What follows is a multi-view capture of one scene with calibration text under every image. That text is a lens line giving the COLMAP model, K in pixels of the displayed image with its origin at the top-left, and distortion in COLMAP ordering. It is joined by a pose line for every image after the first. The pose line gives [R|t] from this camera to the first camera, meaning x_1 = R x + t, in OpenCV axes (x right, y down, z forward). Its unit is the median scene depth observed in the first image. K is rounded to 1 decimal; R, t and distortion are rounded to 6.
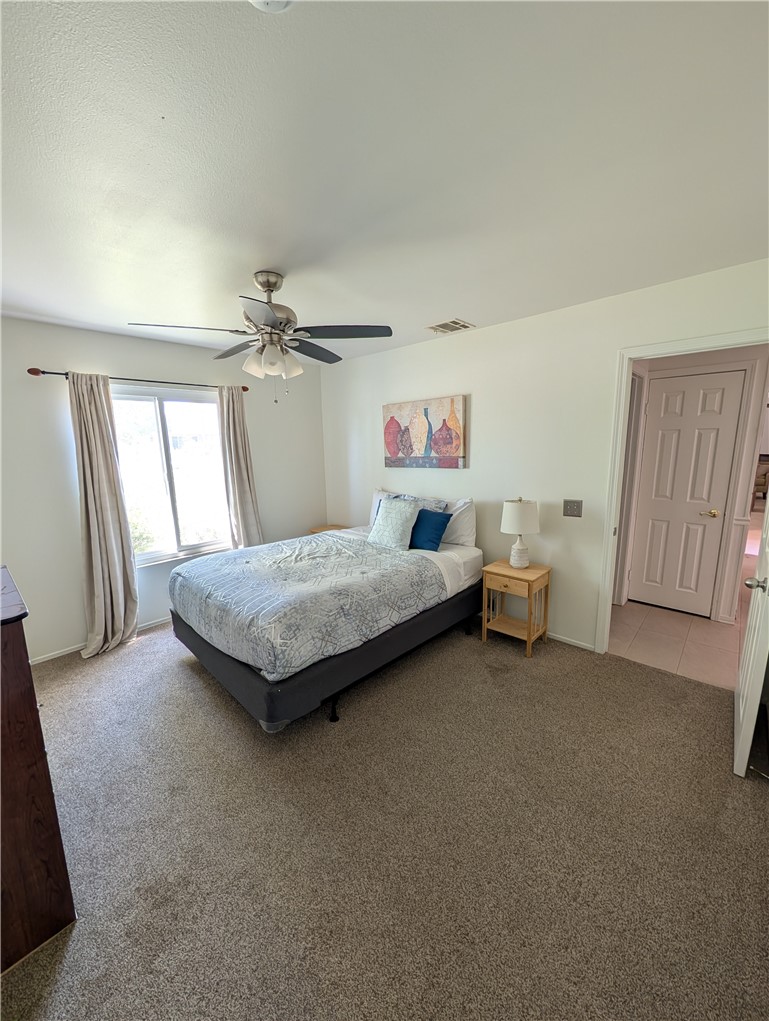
lens RADIAL K [[388.3, 0, 384.8], [0, 388.3, 516.4], [0, 0, 1]] dist [-0.000229, -0.000163]
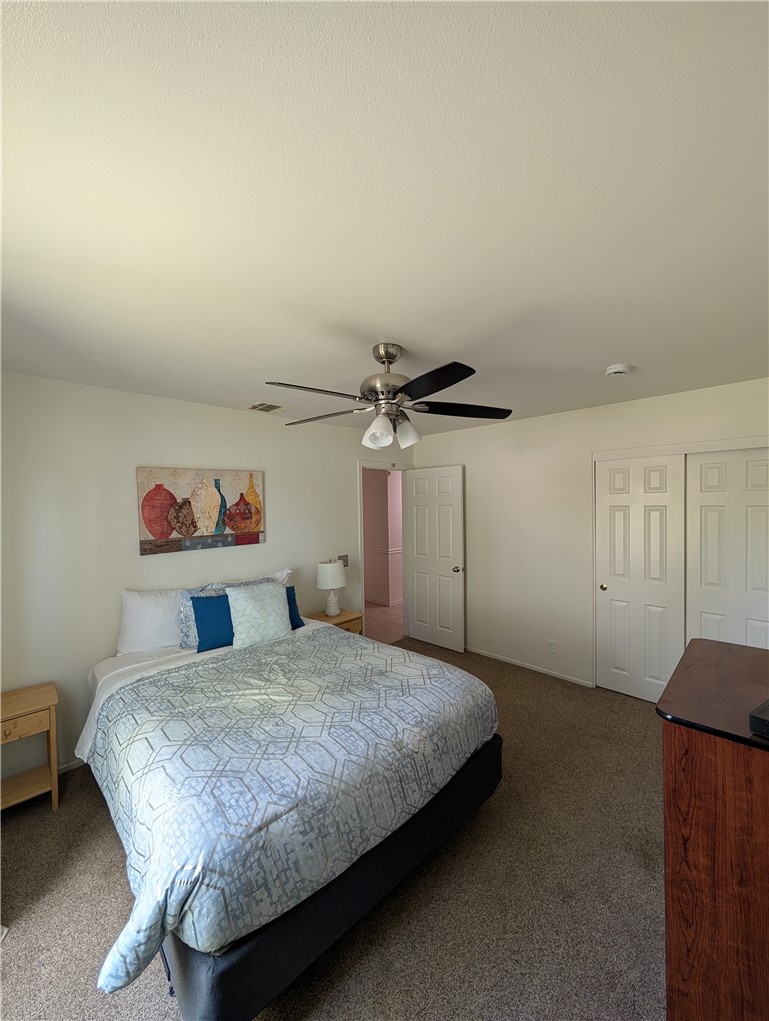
lens RADIAL K [[388.3, 0, 383.7], [0, 388.3, 514.1], [0, 0, 1]] dist [-0.000229, -0.000163]
pose [[0.045523, -0.005518, 0.998948, -0.727051], [0.200823, 0.979620, -0.003741, -0.121576], [-0.978569, 0.200782, 0.045703, 0.597206]]
